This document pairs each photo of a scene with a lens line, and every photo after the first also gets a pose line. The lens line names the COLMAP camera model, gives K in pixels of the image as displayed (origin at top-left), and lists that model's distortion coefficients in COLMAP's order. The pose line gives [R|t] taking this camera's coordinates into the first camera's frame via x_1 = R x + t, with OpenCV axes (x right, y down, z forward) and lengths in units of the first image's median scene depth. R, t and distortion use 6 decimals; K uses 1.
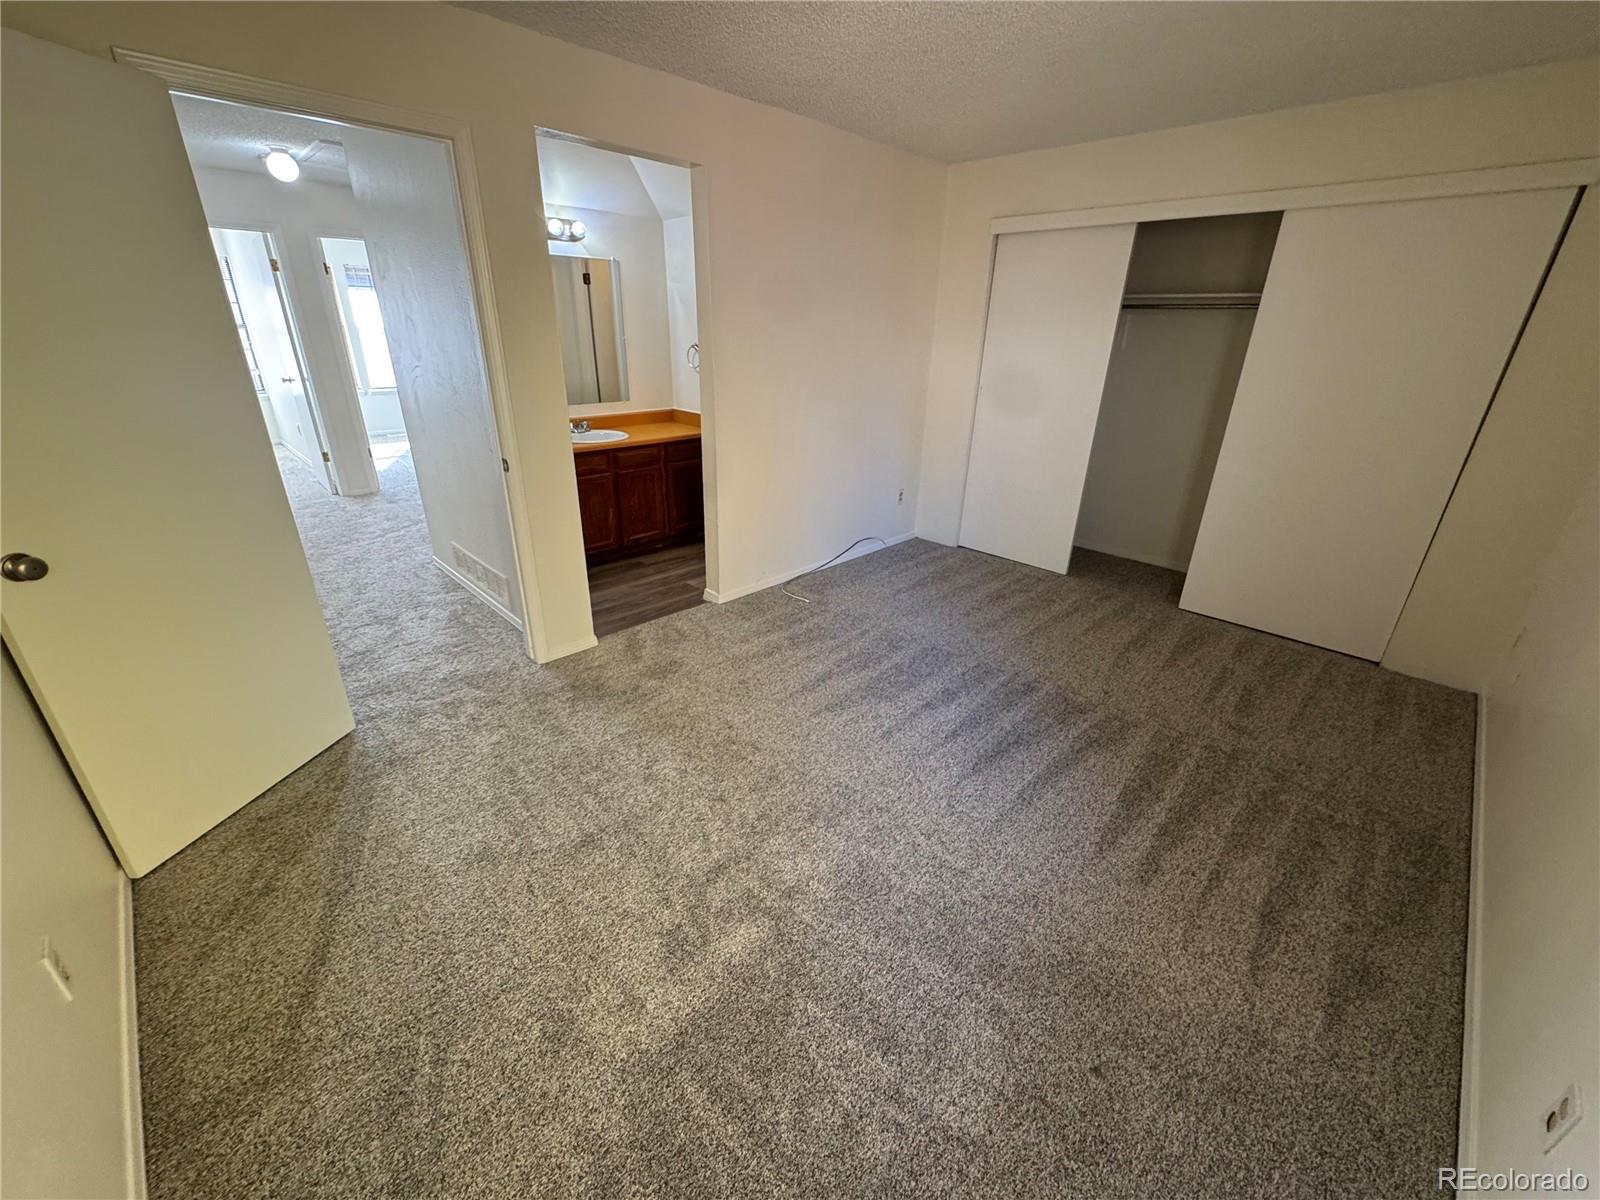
lens RADIAL K [[638.0, 0, 800.3], [0, 638.0, 599.7], [0, 0, 1]] dist [-0.003934, 0.000490]
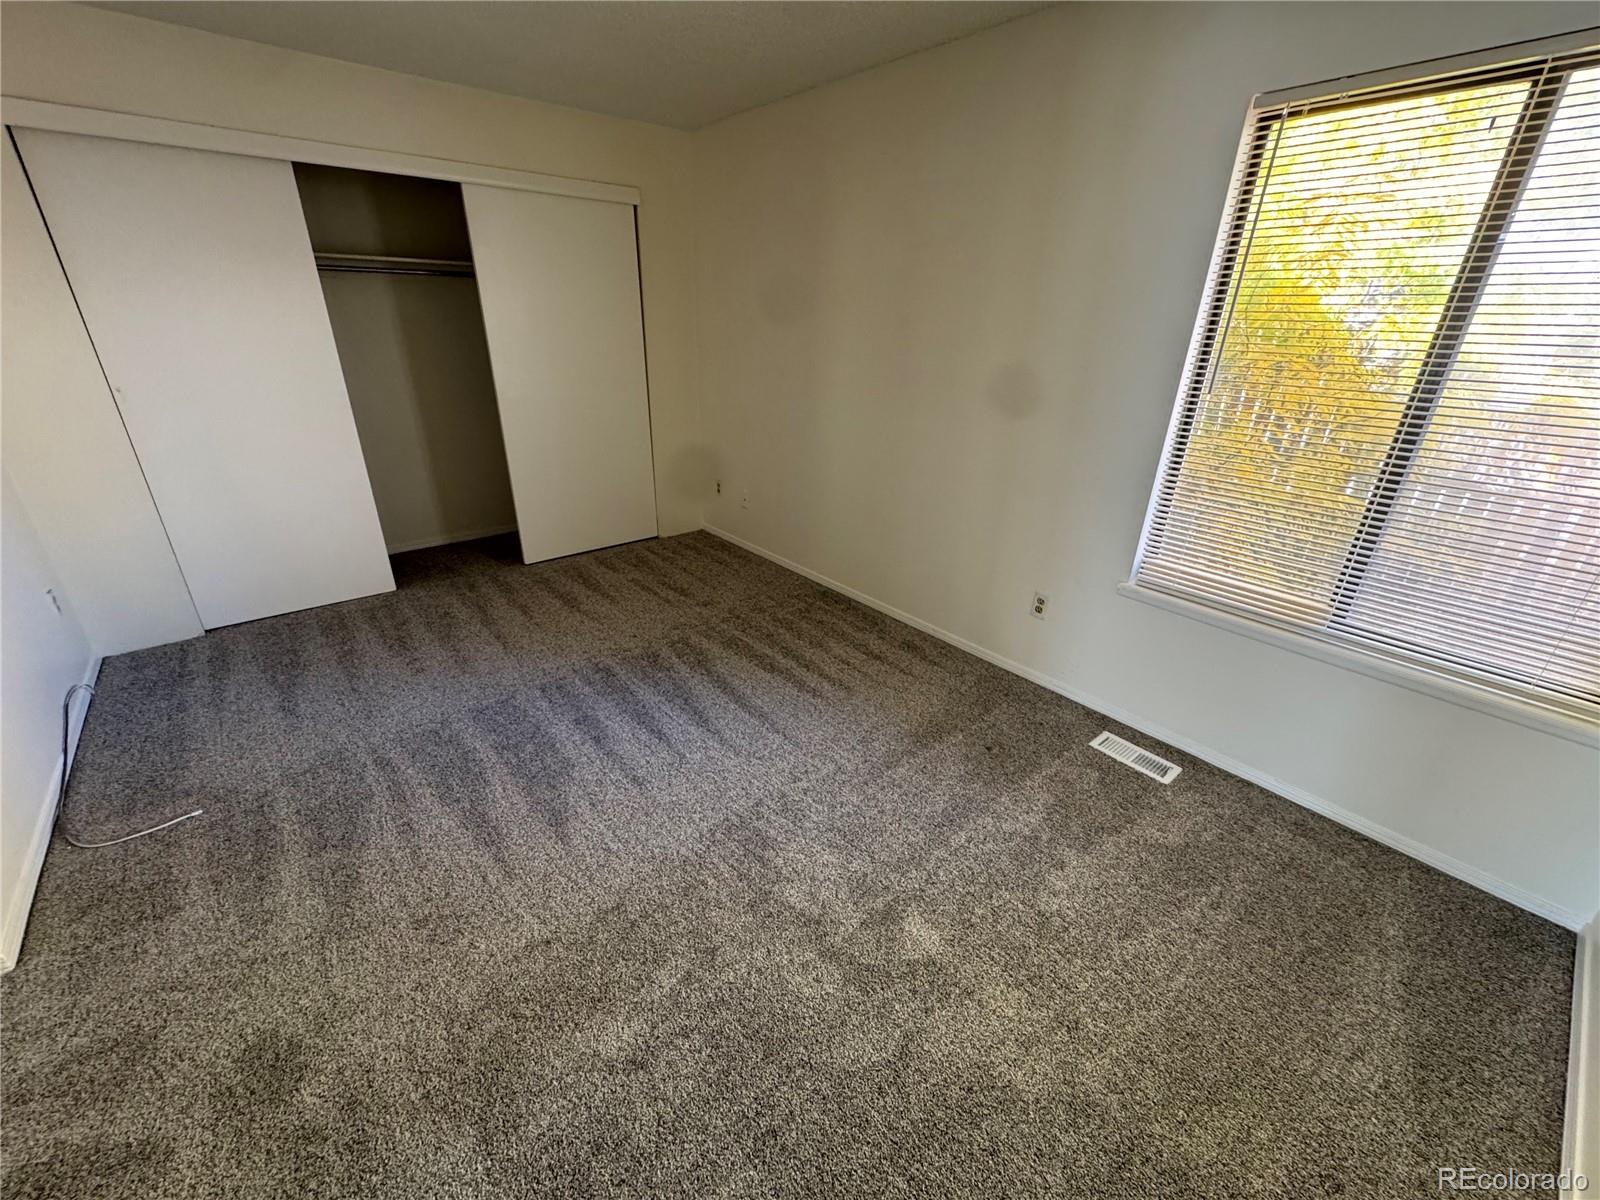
lens RADIAL K [[638.0, 0, 797.3], [0, 638.0, 602.5], [0, 0, 1]] dist [-0.003934, 0.000490]
pose [[0.083494, -0.429320, 0.899285, -0.402284], [0.374959, 0.849650, 0.370811, -0.180007], [-0.923274, 0.306234, 0.231919, 0.402539]]
